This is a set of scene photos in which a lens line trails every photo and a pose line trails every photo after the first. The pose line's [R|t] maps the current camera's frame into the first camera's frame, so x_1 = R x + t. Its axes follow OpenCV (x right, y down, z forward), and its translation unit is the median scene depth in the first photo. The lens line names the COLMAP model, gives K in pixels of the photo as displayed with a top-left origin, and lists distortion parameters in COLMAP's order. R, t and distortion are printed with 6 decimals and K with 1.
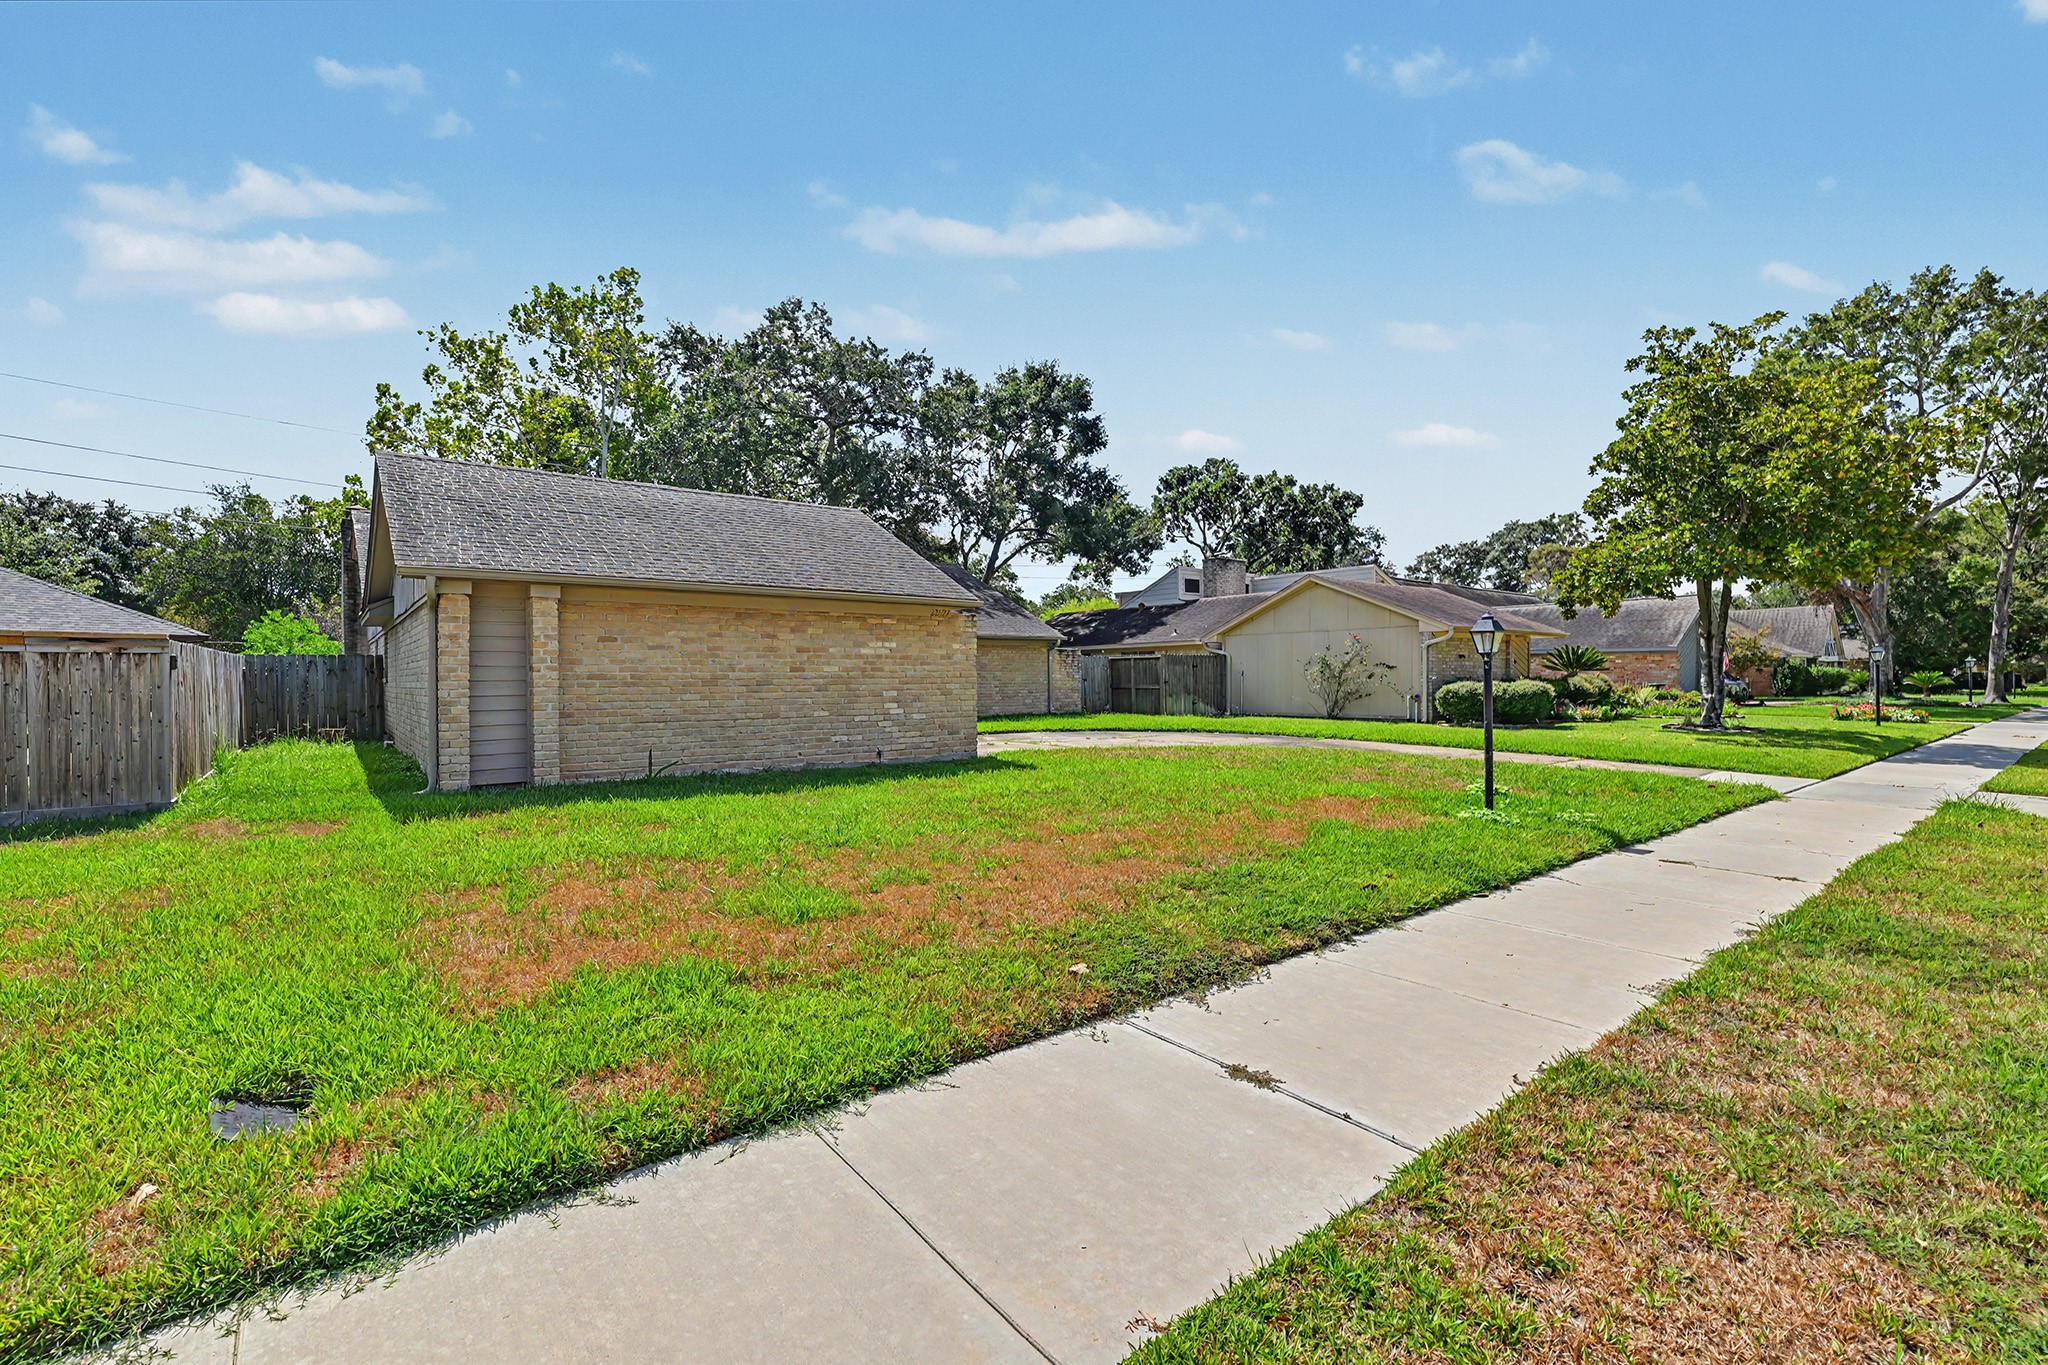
lens RADIAL K [[856.0, 0, 1027.4], [0, 856.0, 681.6], [0, 0, 1]] dist [0.000042, -0.000020]
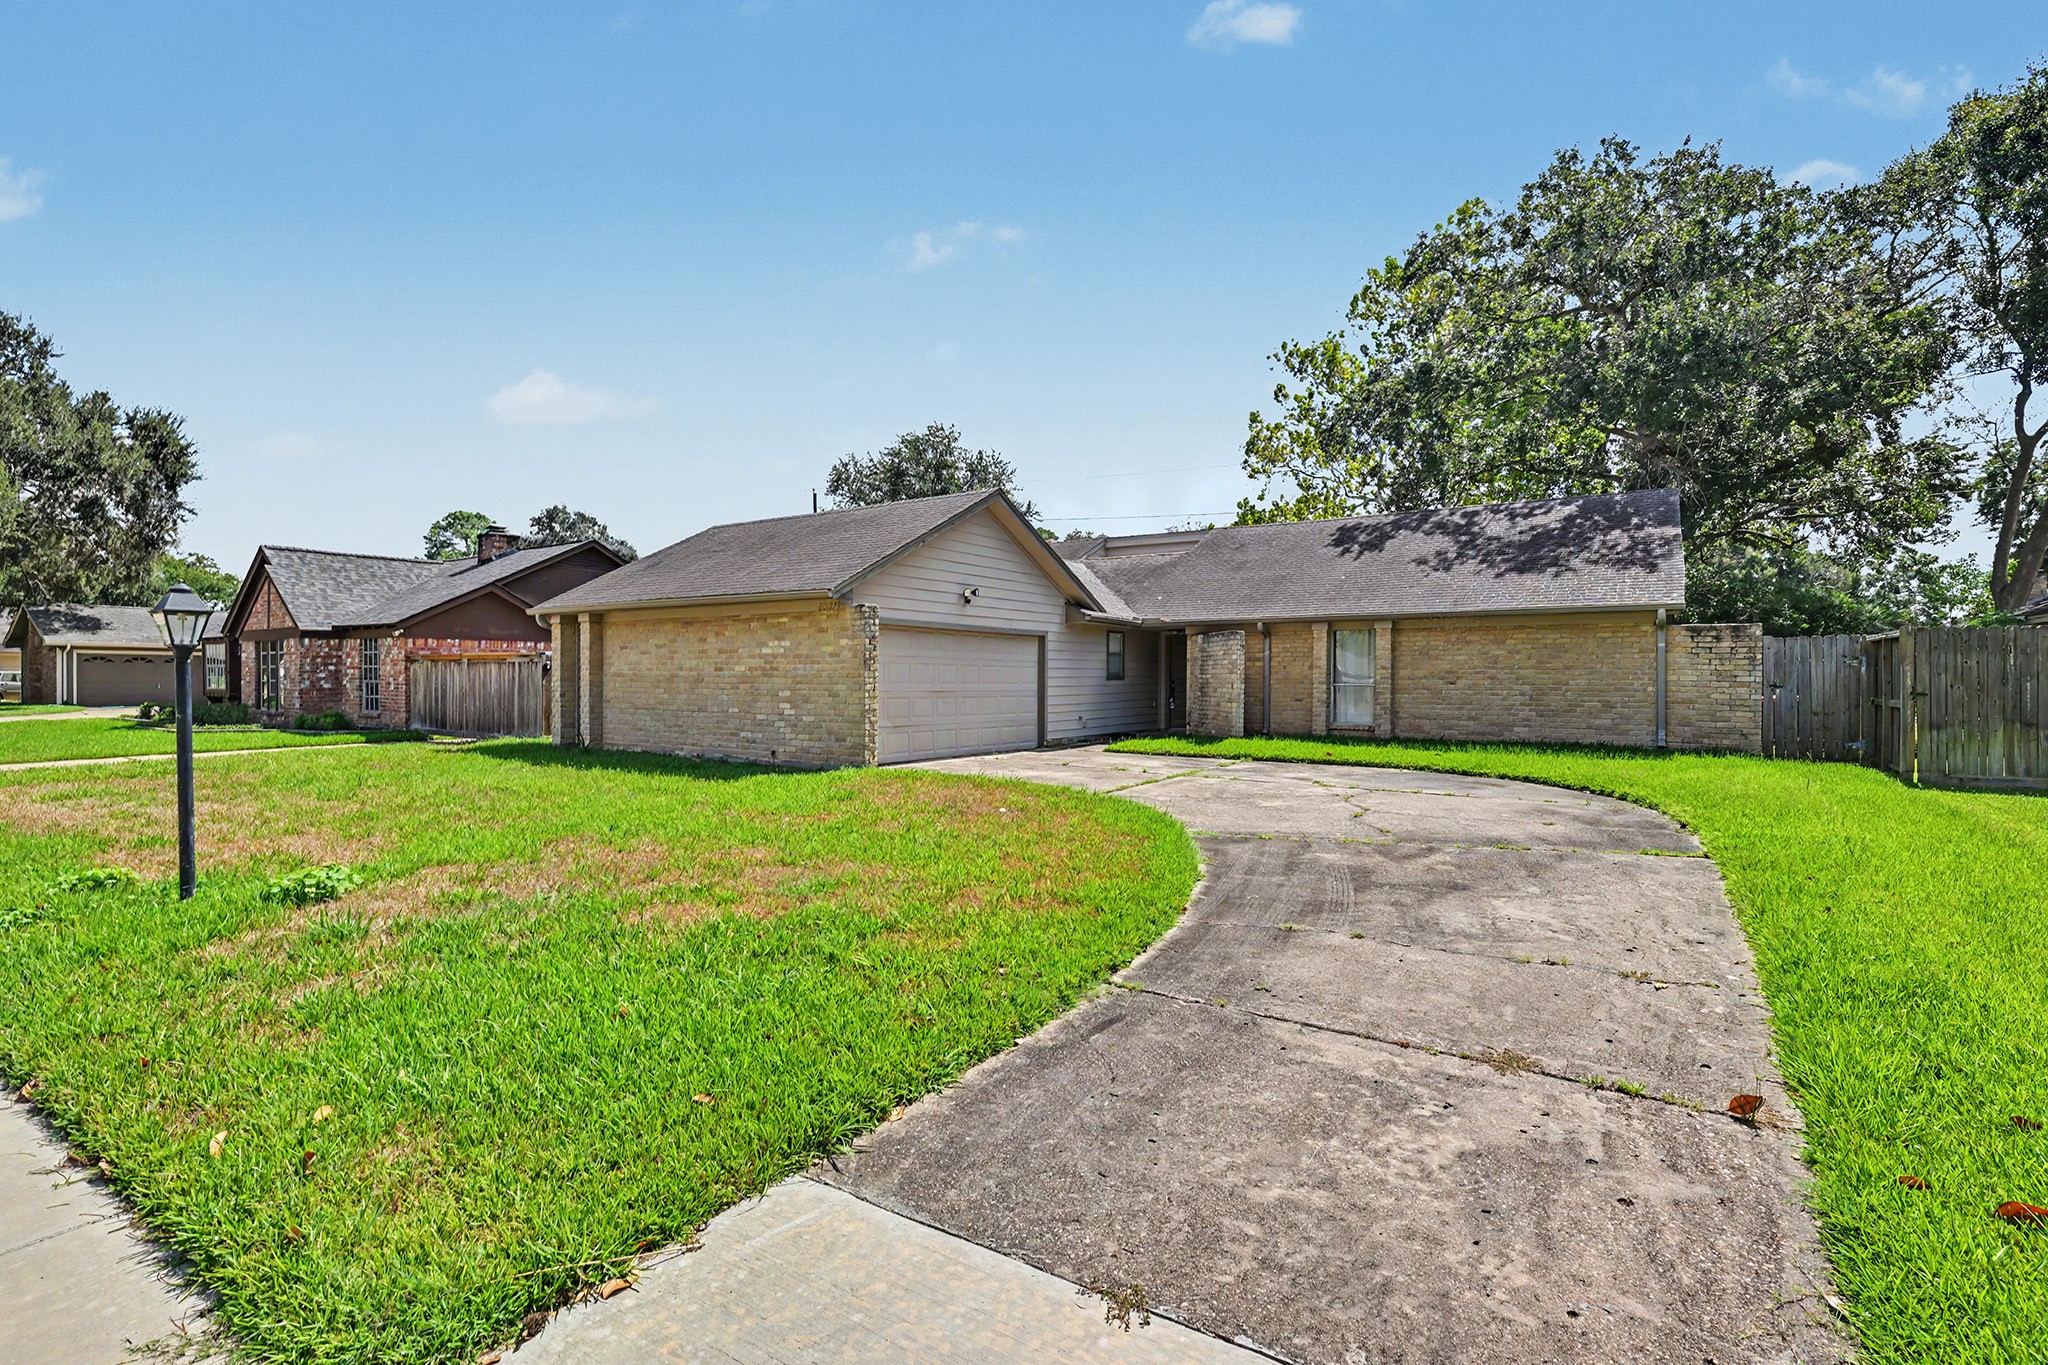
lens RADIAL K [[951.7, 0, 1025.5], [0, 951.7, 677.9], [0, 0, 1]] dist [0.000586, 0.000034]
pose [[0.347919, 0.006771, -0.937500, 0.954439], [-0.008501, 0.999956, 0.004068, -0.010401], [0.937486, 0.006554, 0.347961, 0.876718]]
